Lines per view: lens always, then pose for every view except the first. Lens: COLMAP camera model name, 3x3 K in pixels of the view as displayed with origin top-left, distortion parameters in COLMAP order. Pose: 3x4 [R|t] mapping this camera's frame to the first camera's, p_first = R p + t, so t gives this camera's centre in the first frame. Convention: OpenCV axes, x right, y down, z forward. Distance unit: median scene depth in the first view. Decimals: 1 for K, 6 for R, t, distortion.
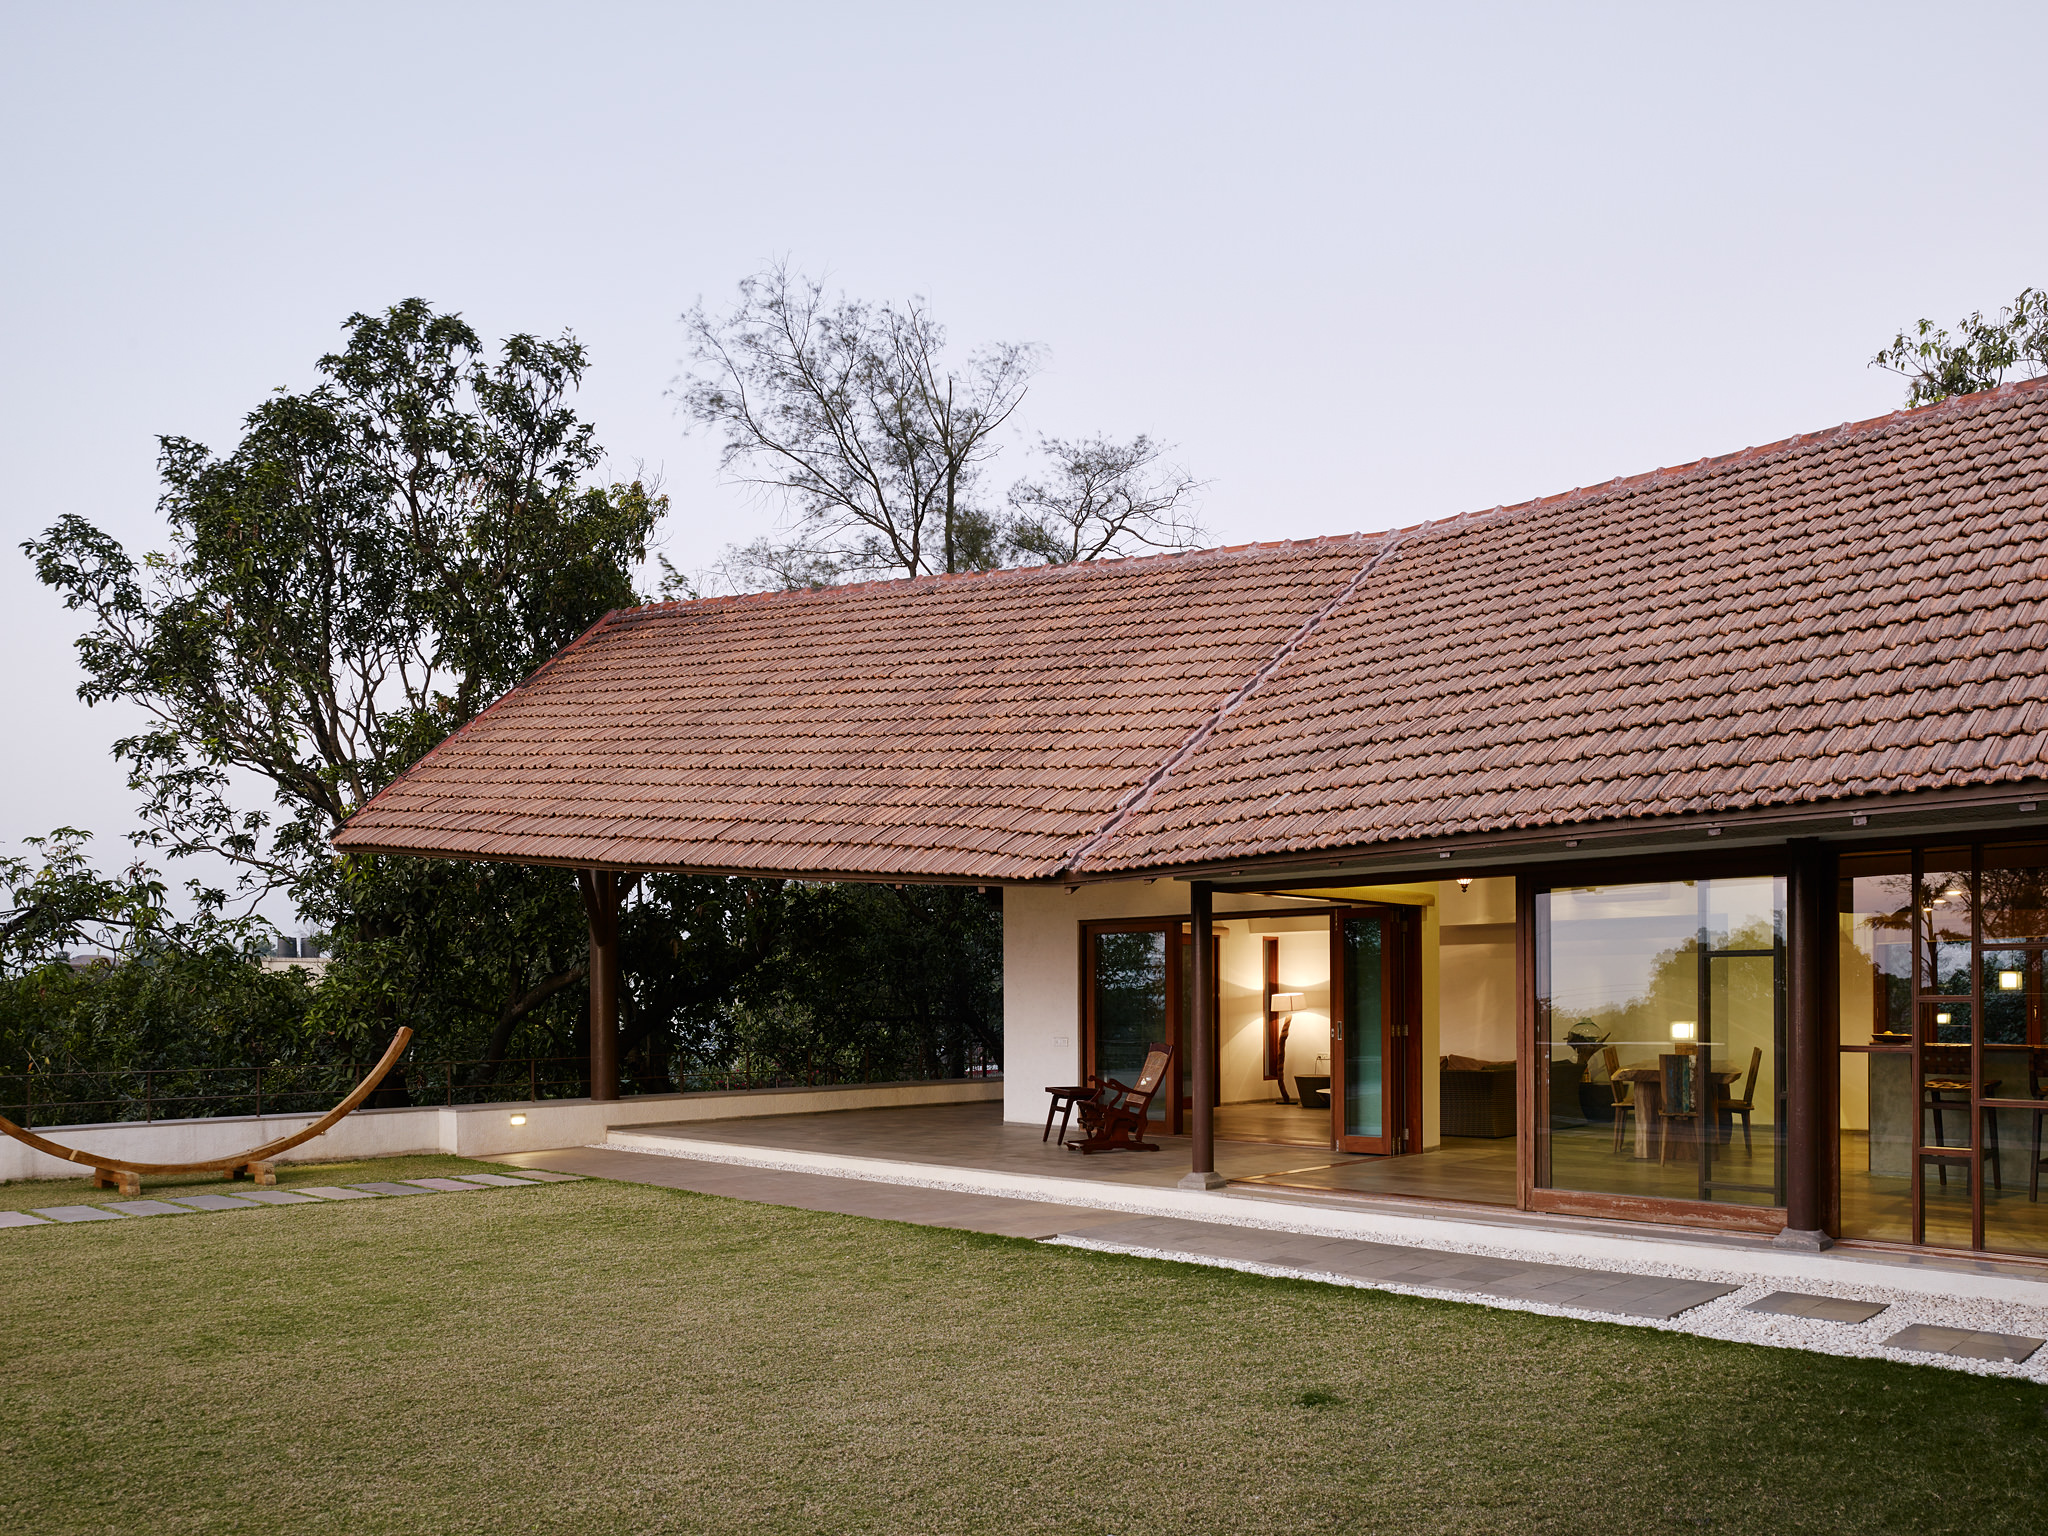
lens RADIAL K [[1538.3, 0, 1025.1], [0, 1538.3, 991.7], [0, 0, 1]] dist [-0.002817, 0.003635]
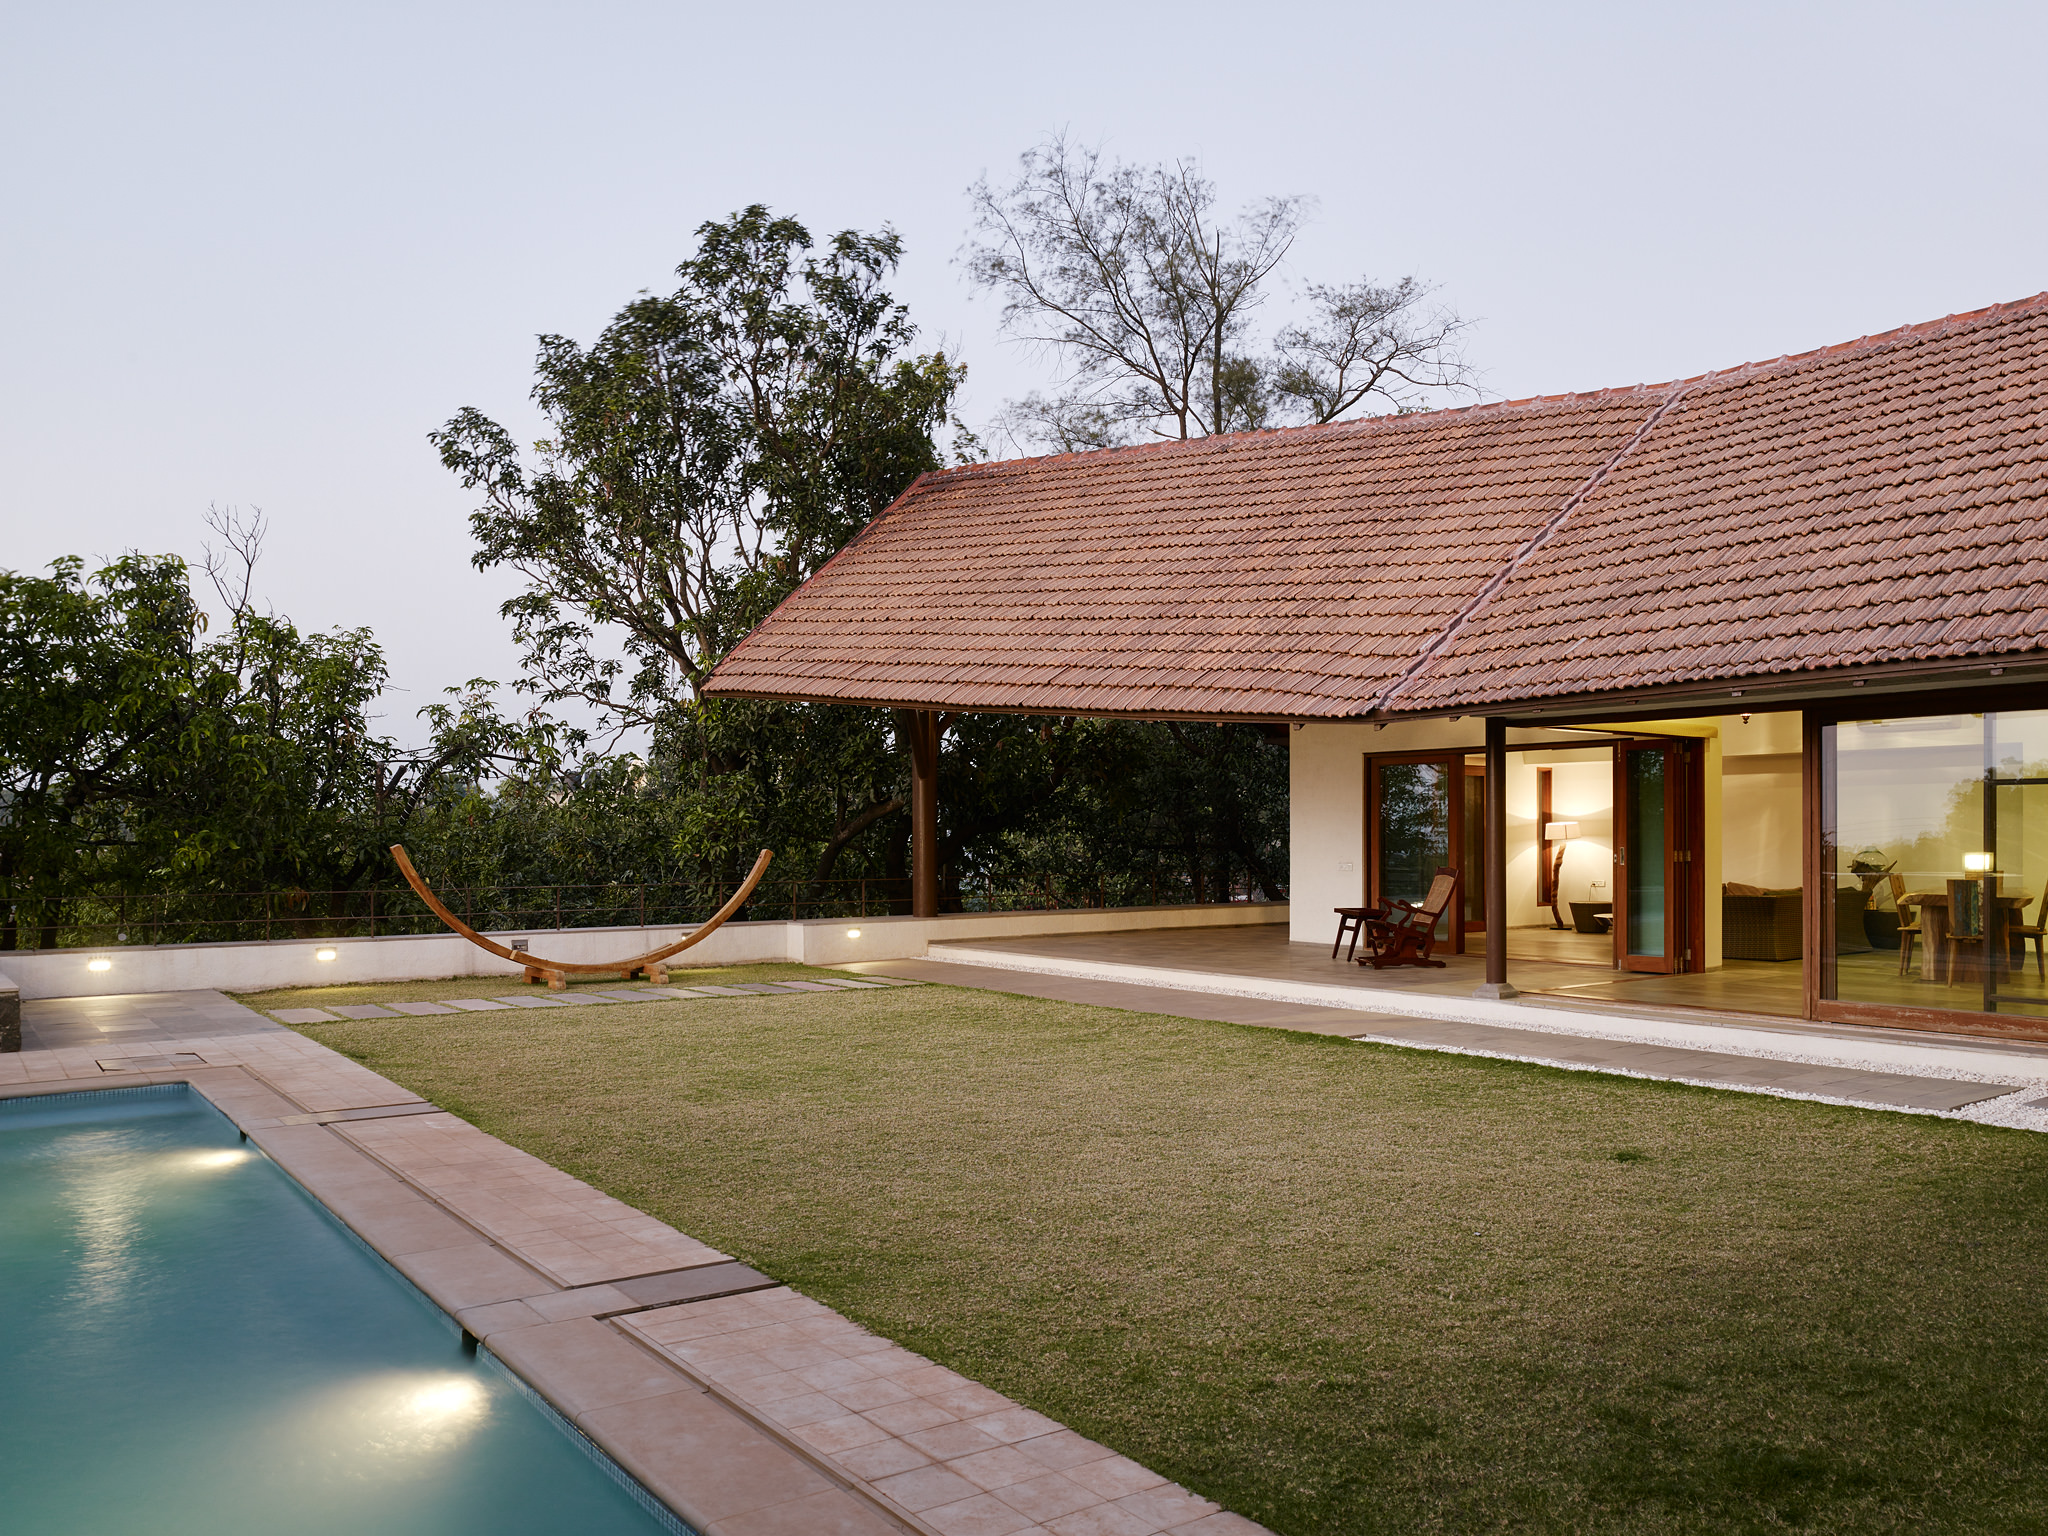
lens RADIAL K [[1536.5, 0, 1024.5], [0, 1536.5, 828.7], [0, 0, 1]] dist [-0.010594, 0.011131]
pose [[0.988007, 0.001732, -0.154396, -0.040576], [-0.001177, 0.999993, 0.003685, 0.003291], [0.154401, -0.003459, 0.988002, -0.110661]]
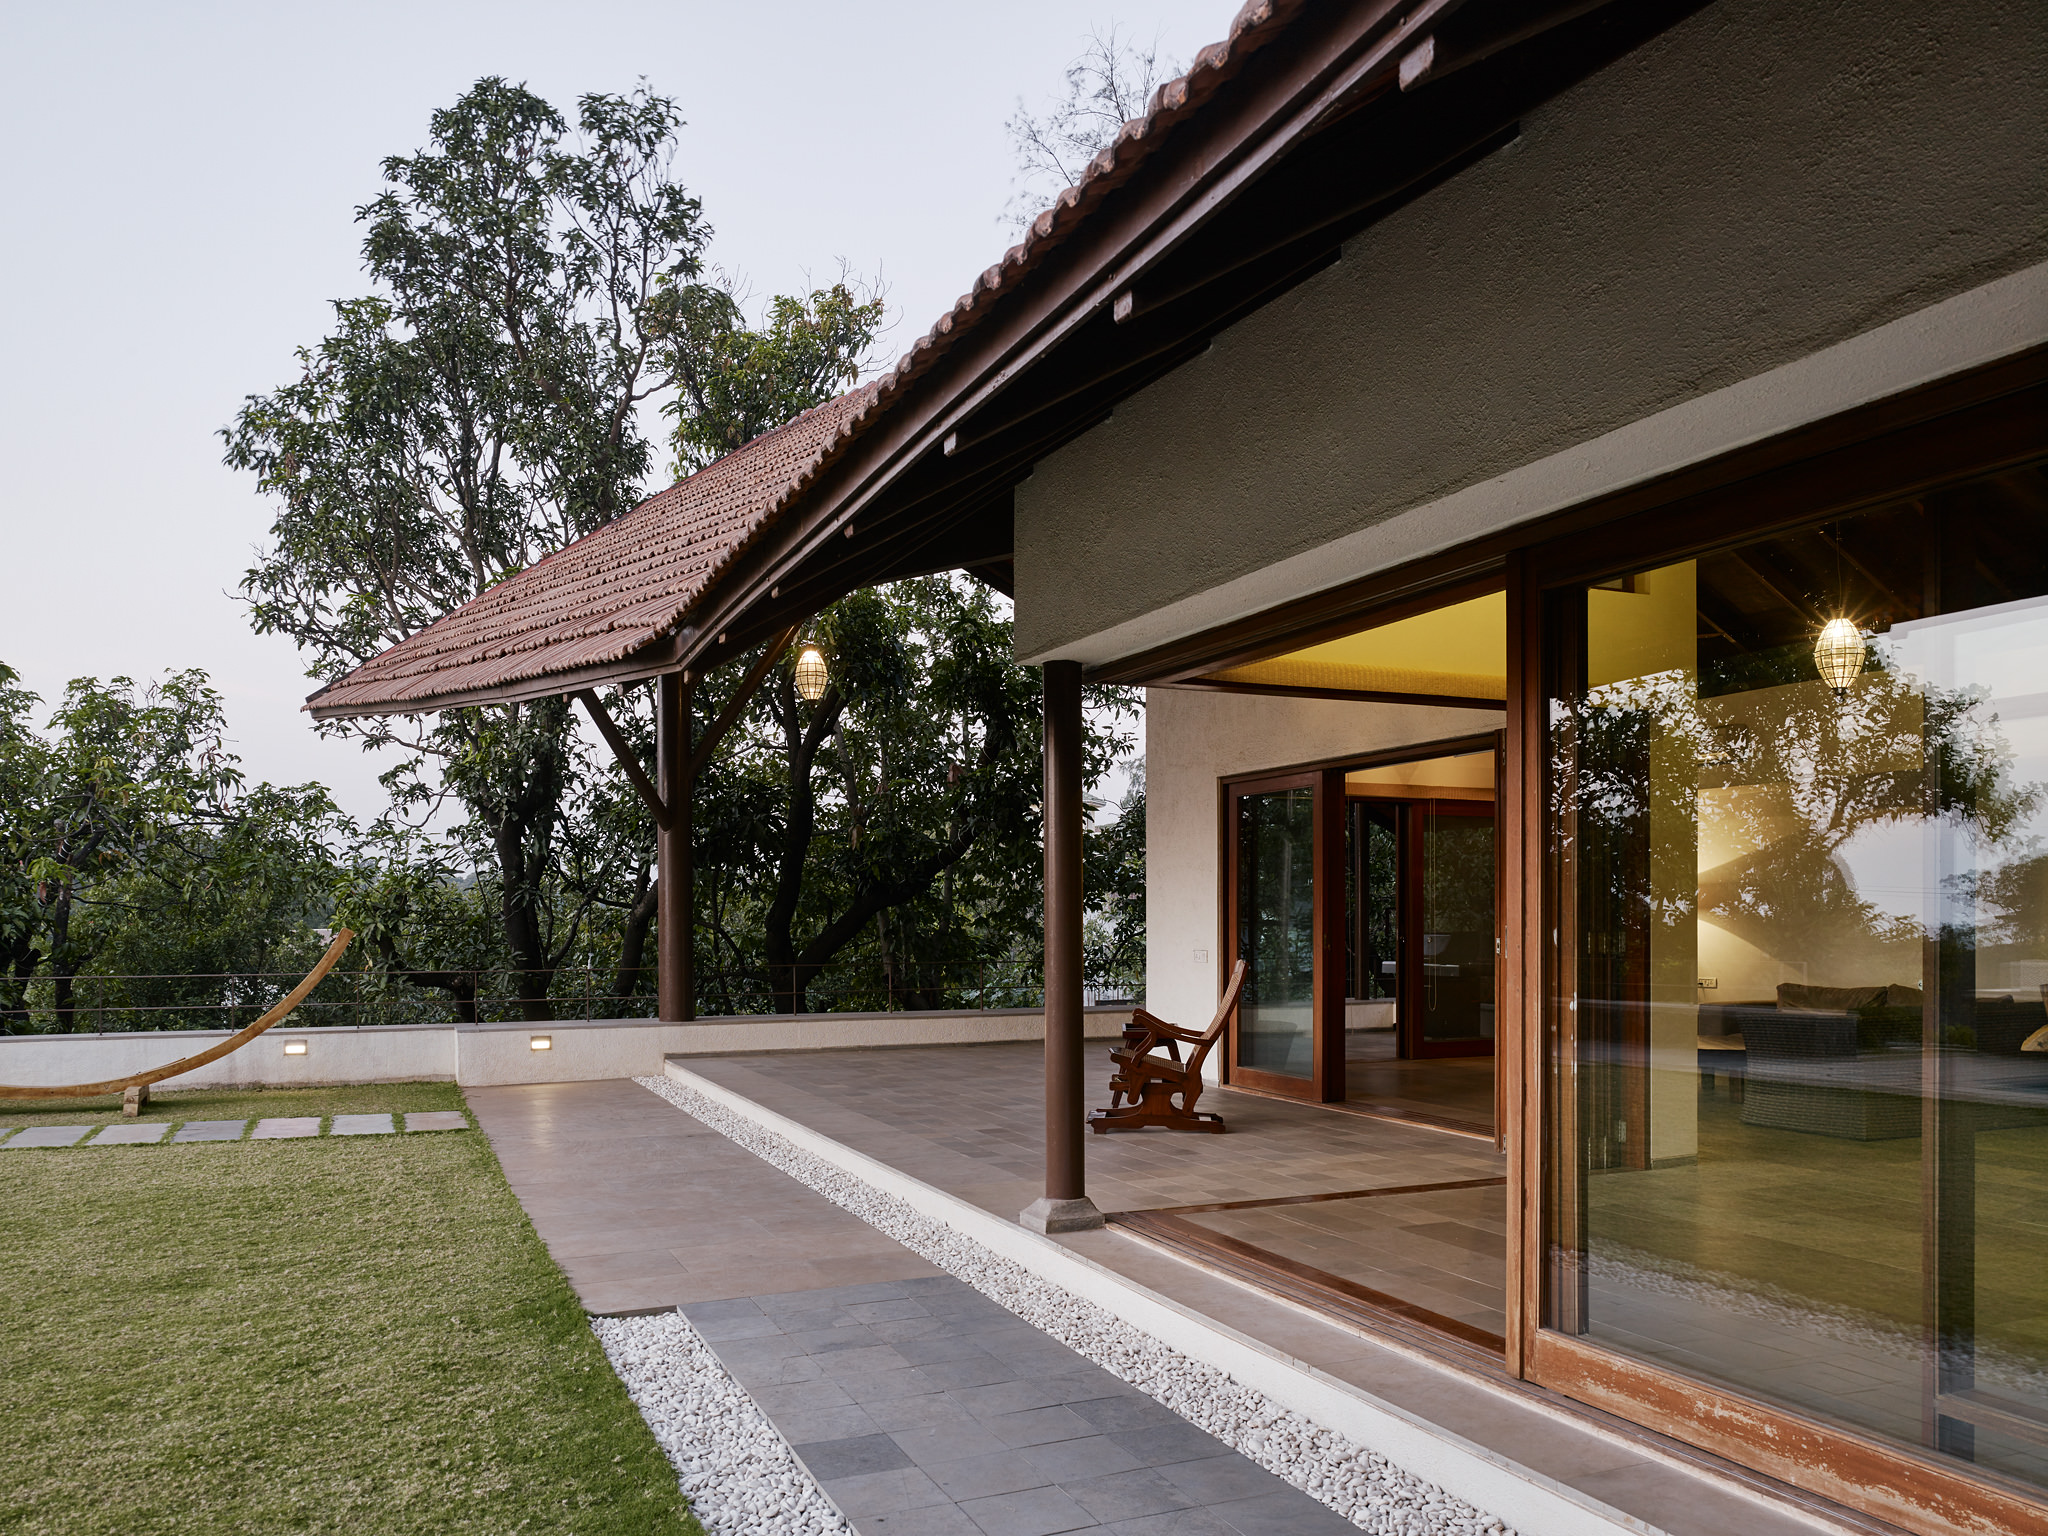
lens RADIAL K [[1530.5, 0, 1019.5], [0, 1530.5, 903.9], [0, 0, 1]] dist [-0.002887, 0.001852]
pose [[0.920569, -0.001667, -0.390575, 0.270857], [0.001433, 0.999999, -0.000891, 0.013146], [0.390576, 0.000261, 0.920570, 0.435306]]
